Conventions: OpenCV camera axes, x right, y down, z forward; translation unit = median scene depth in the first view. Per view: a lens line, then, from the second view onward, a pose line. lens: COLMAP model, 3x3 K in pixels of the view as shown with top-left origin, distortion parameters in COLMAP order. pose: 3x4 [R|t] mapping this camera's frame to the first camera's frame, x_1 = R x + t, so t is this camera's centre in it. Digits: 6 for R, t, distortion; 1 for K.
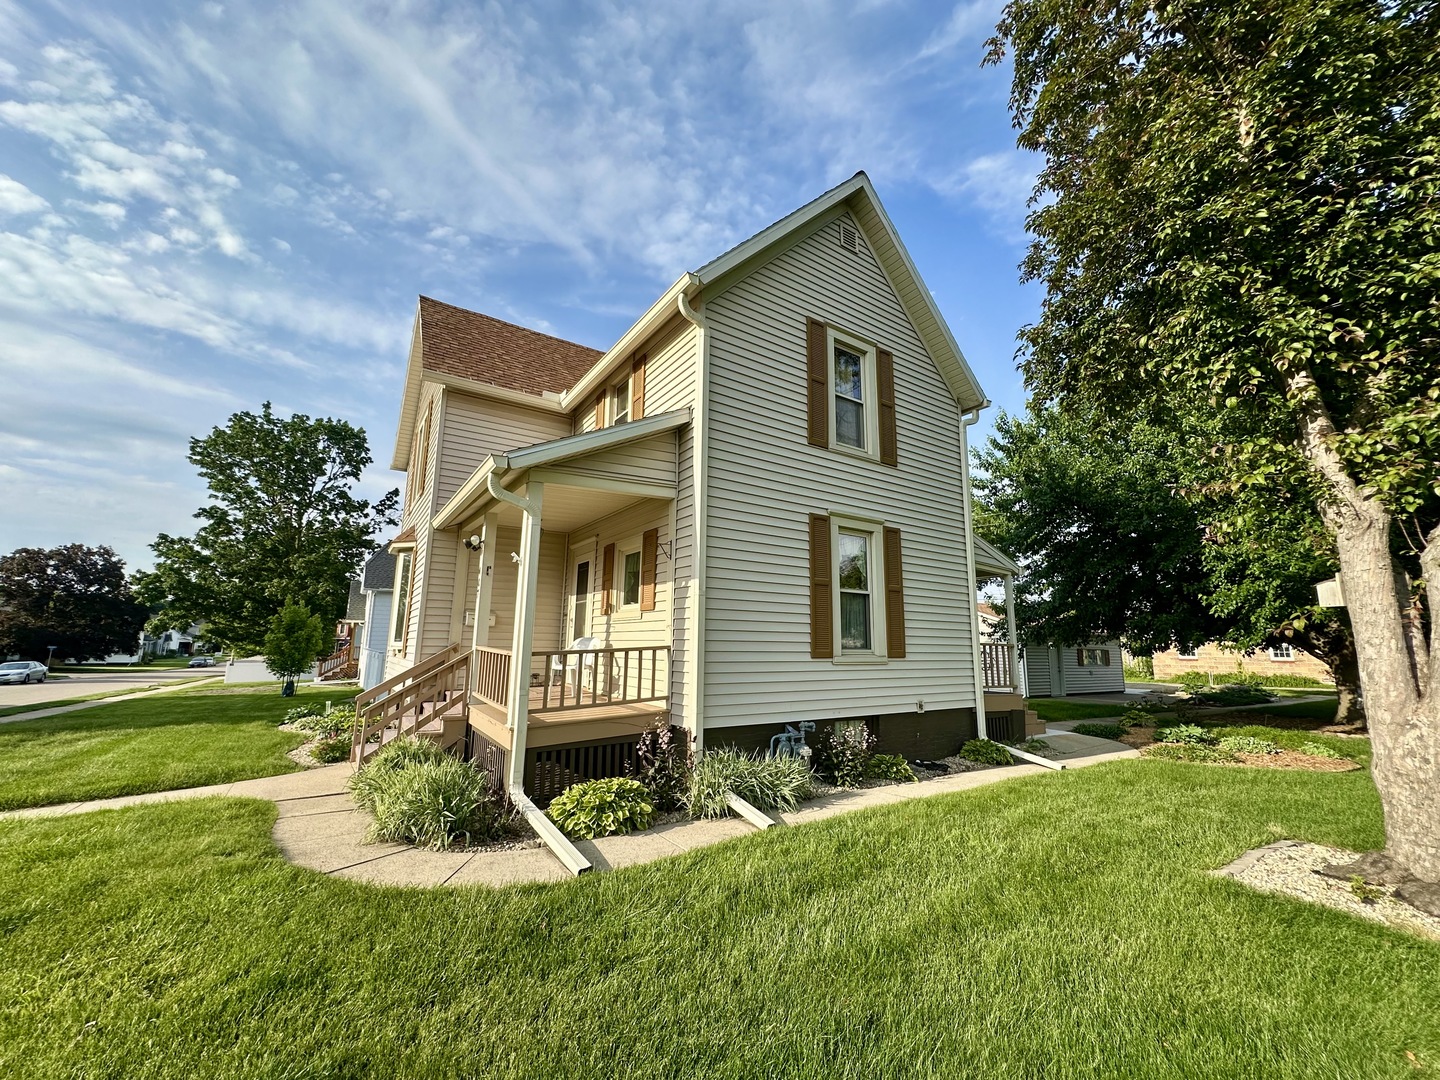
lens RADIAL K [[573.4, 0, 717.4], [0, 573.4, 544.2], [0, 0, 1]] dist [-0.002011, -0.000507]
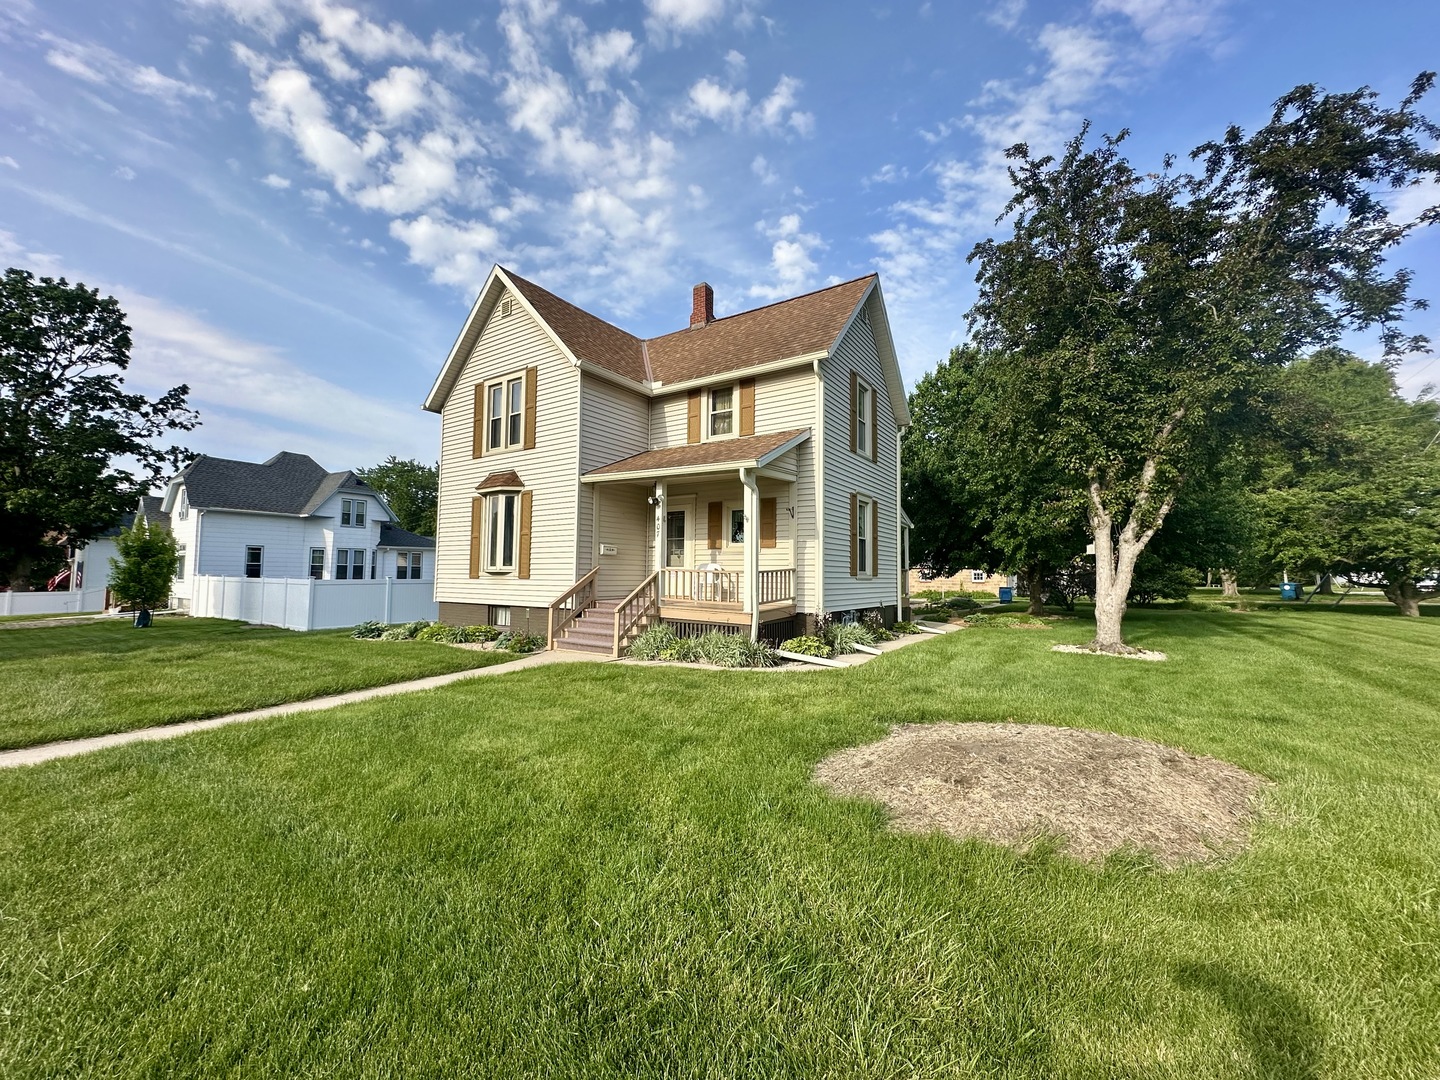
lens RADIAL K [[573.4, 0, 722.1], [0, 573.4, 544.1], [0, 0, 1]] dist [-0.002011, -0.000507]
pose [[0.923629, 0.017625, 0.382883, -0.809099], [-0.065385, 0.991545, 0.112084, -0.065271], [-0.377670, -0.128558, 0.916972, -0.421443]]
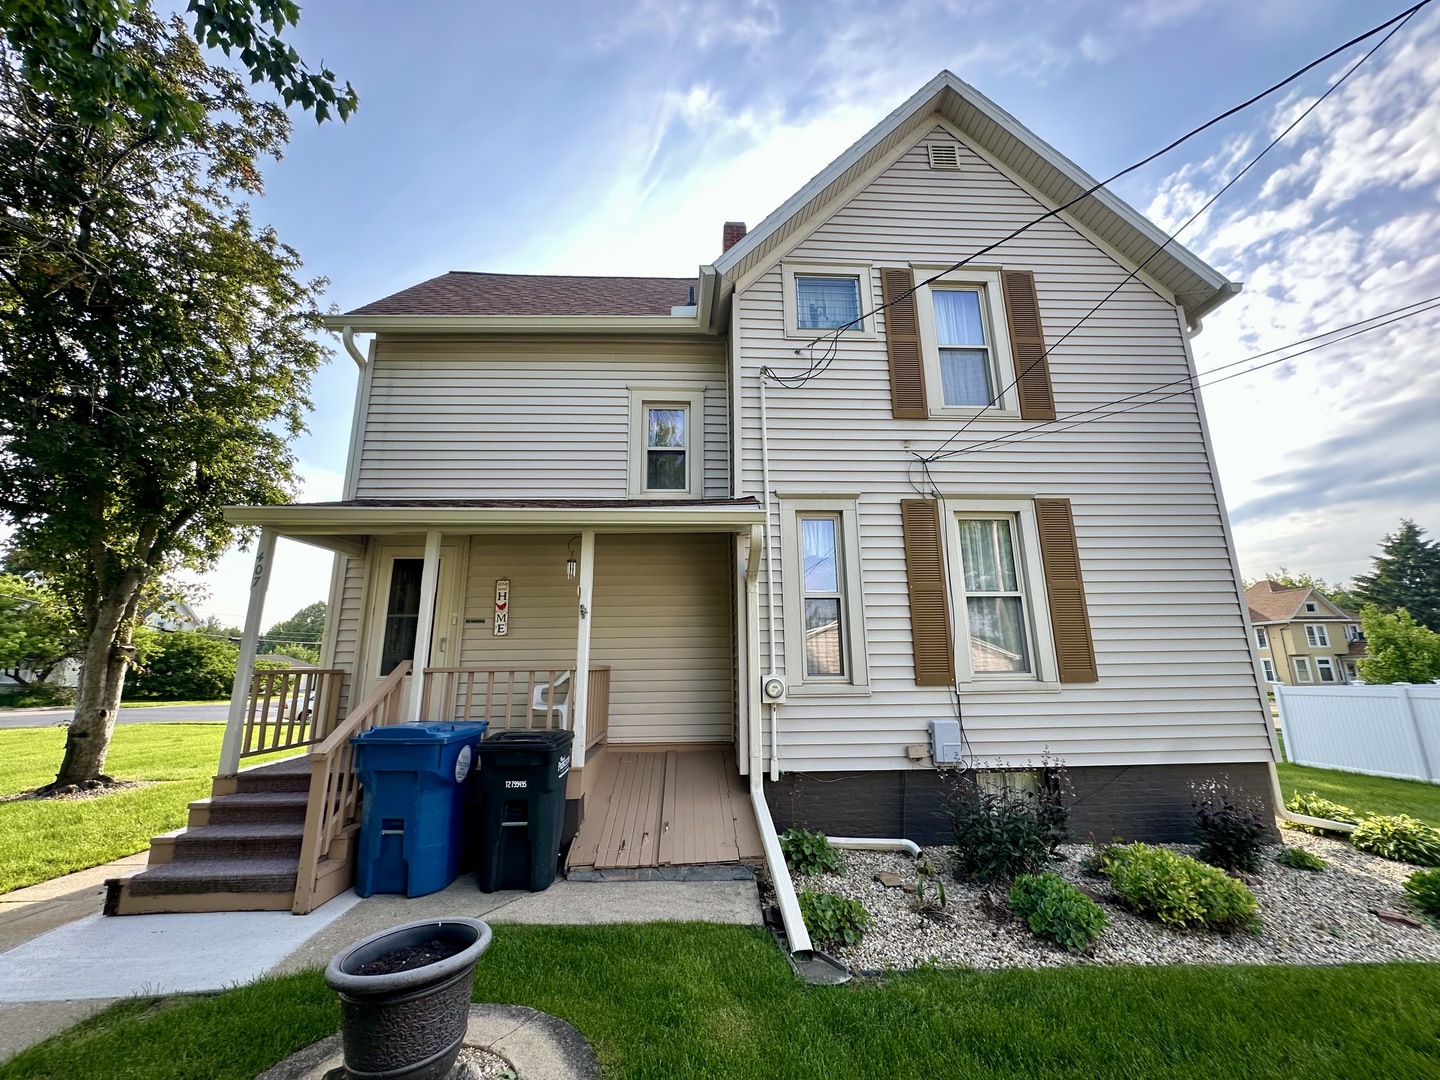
lens RADIAL K [[573.4, 0, 715.4], [0, 573.4, 538.0], [0, 0, 1]] dist [-0.002011, -0.000507]
pose [[0.851944, -0.141569, -0.504132, 0.313069], [0.114946, 0.989838, -0.083714, 0.029718], [0.510860, 0.013372, 0.859560, 0.168937]]
